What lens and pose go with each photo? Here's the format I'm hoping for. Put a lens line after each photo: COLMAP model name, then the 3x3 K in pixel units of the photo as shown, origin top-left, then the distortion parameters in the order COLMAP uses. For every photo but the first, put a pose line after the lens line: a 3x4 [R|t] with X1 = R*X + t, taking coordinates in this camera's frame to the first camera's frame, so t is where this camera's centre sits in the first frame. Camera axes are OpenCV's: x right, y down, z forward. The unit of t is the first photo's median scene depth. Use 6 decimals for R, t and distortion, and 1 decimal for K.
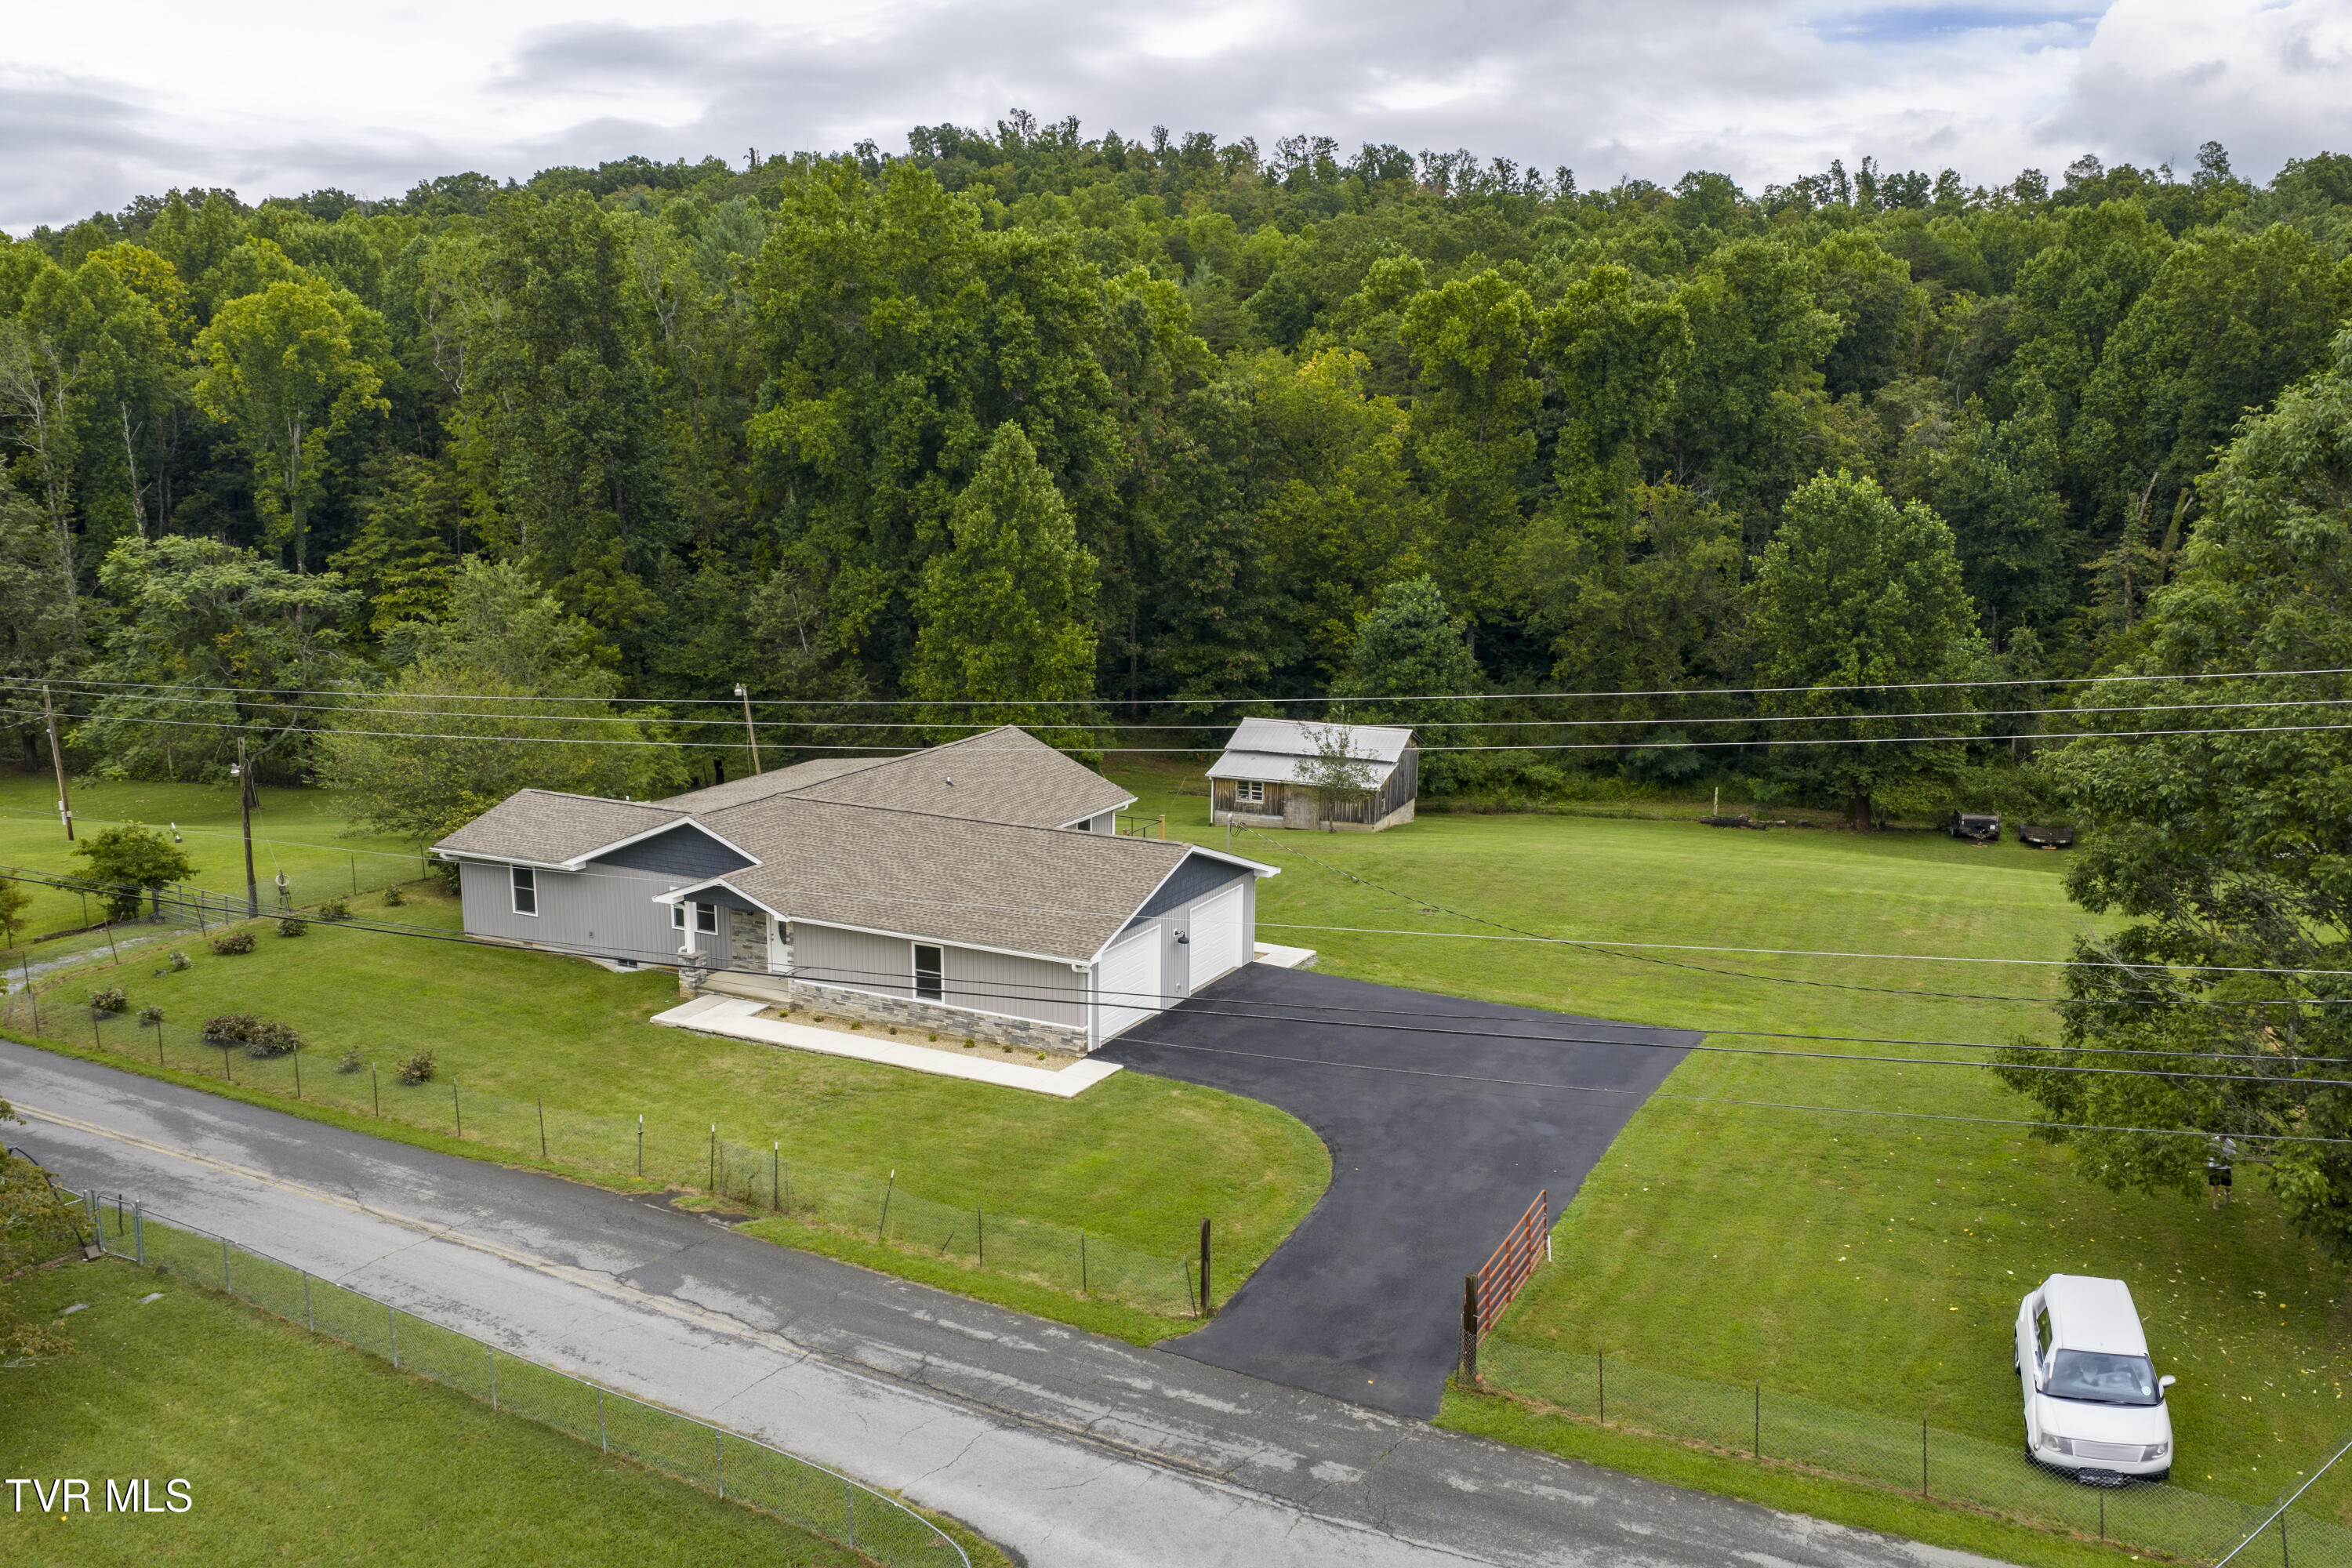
lens RADIAL K [[2011.7, 0, 1257.0], [0, 2011.7, 744.3], [0, 0, 1]] dist [0.019591, -0.015861]
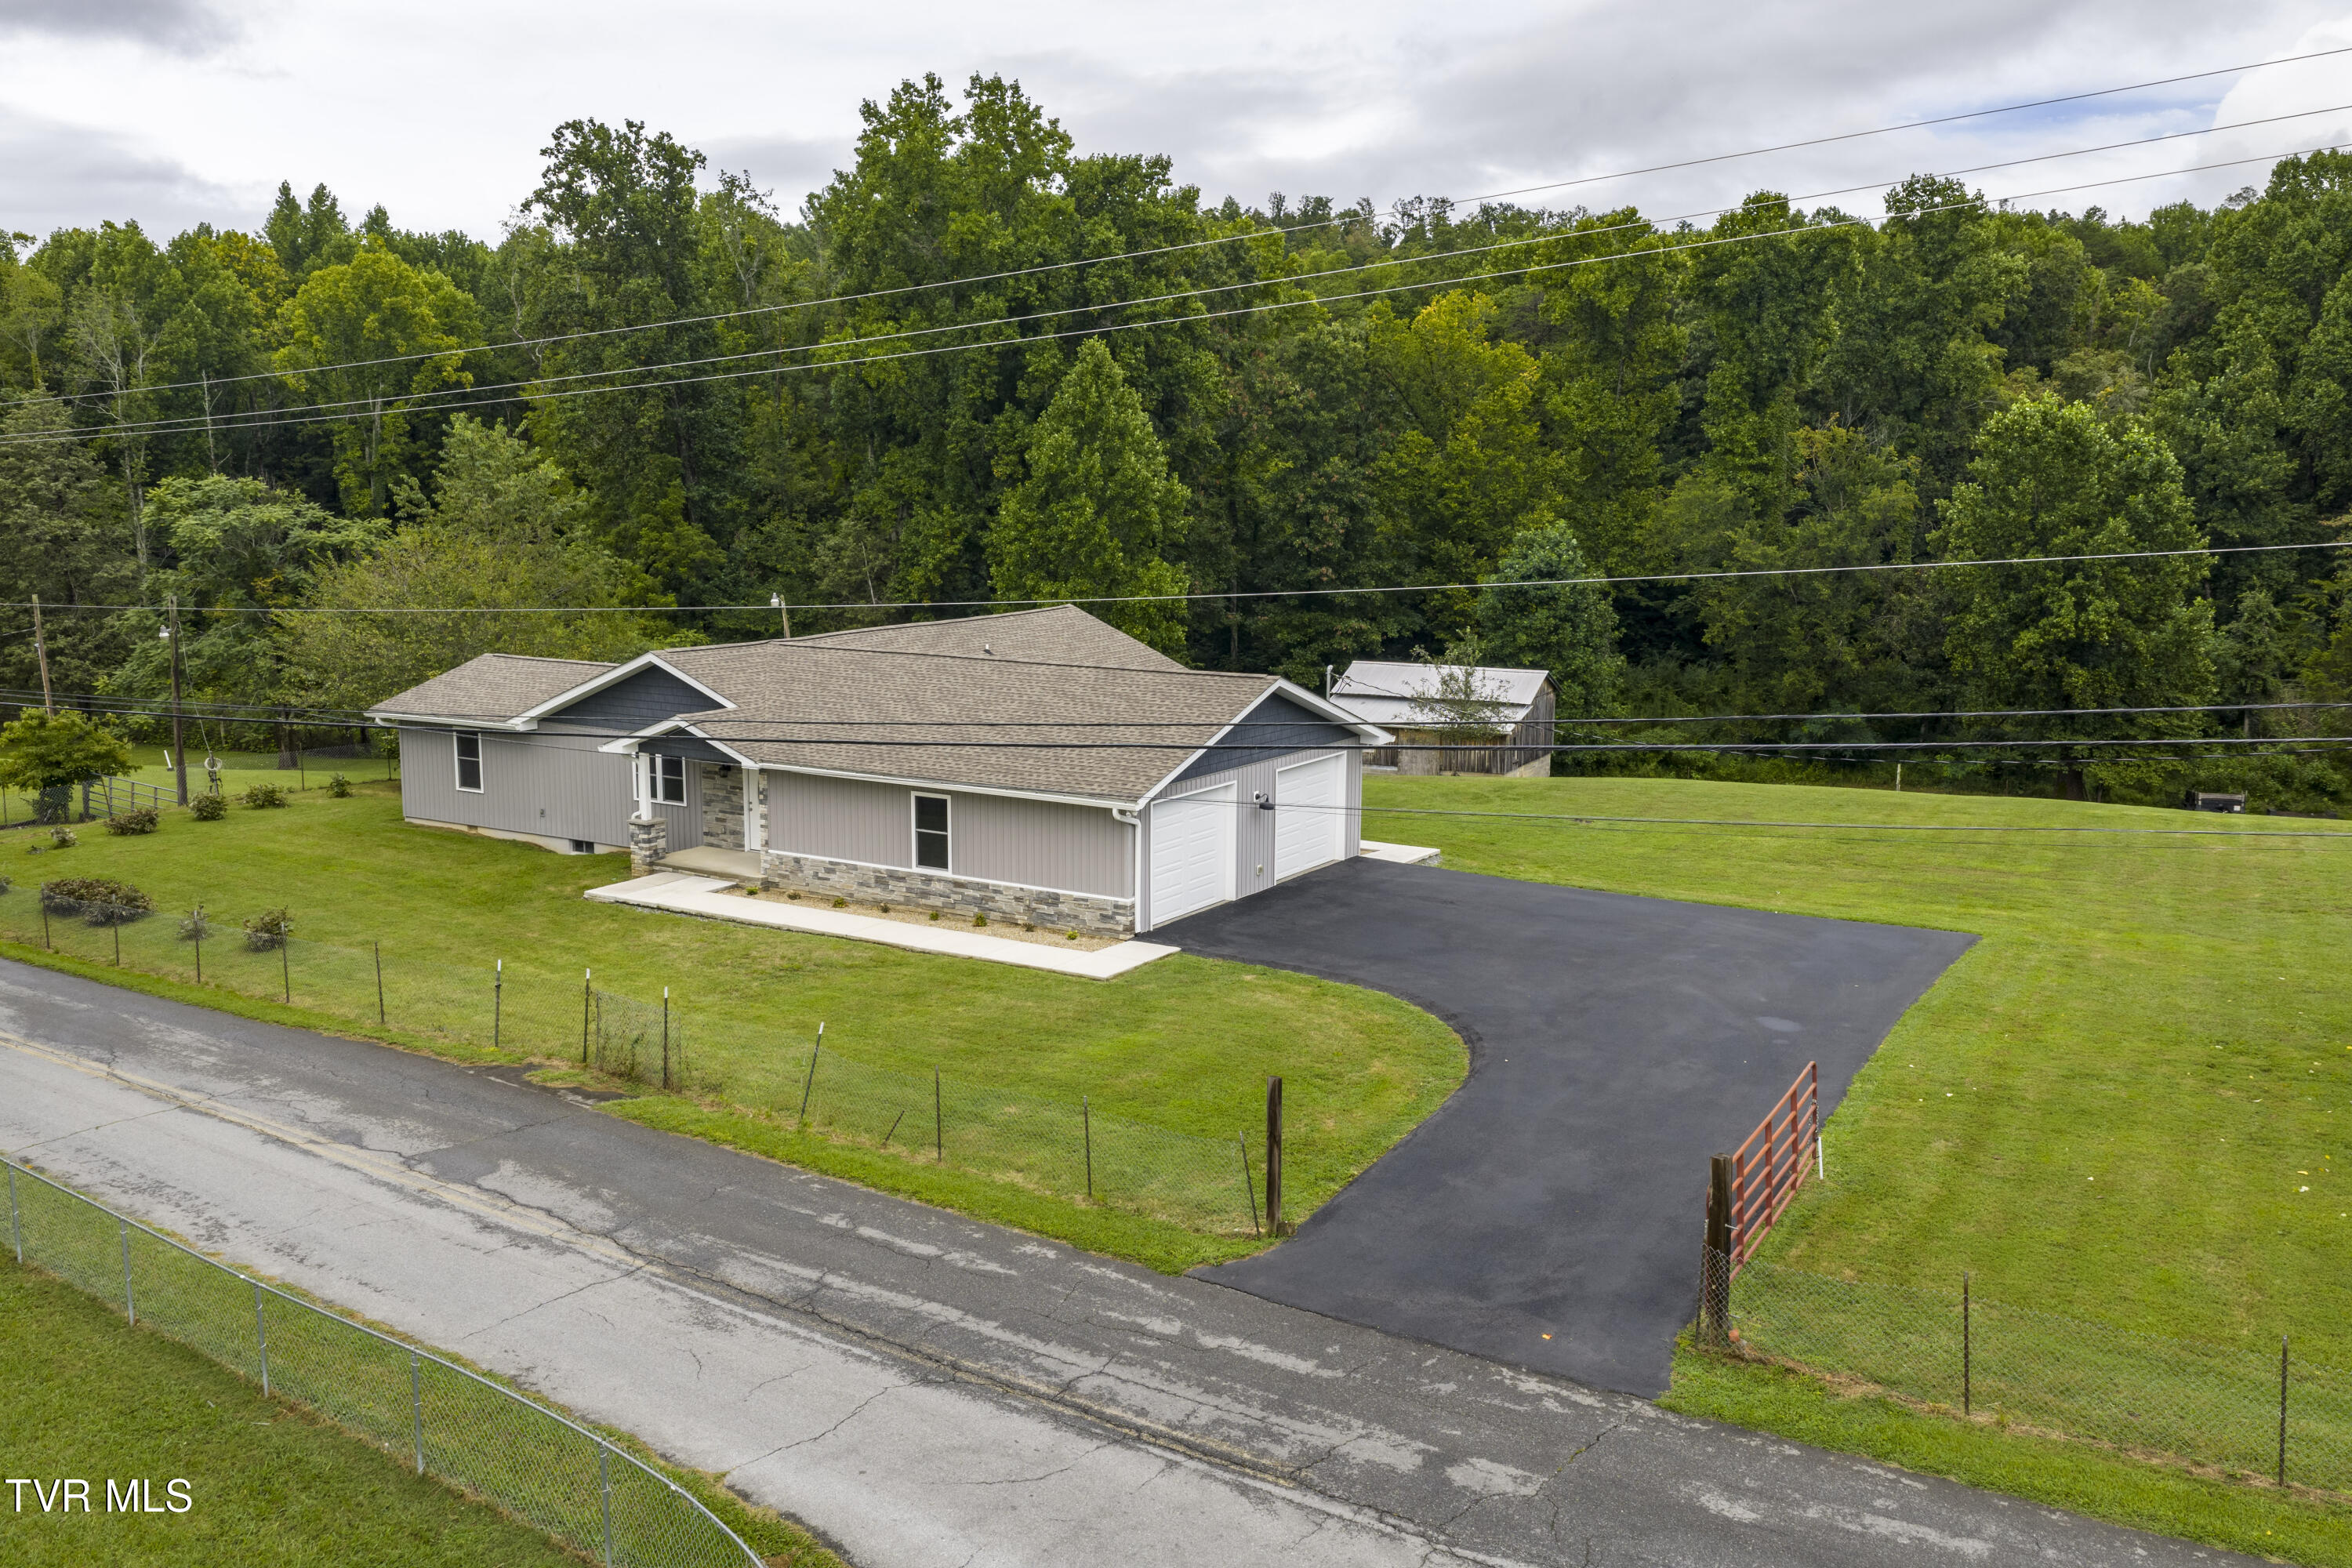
lens RADIAL K [[1981.3, 0, 1182.7], [0, 1981.3, 699.2], [0, 0, 1]] dist [0.010059, -0.002593]
pose [[0.995521, 0.005757, -0.094364, 0.002275], [-0.011542, 0.998079, -0.060875, 0.099762], [0.093833, 0.061692, 0.993675, 0.239193]]
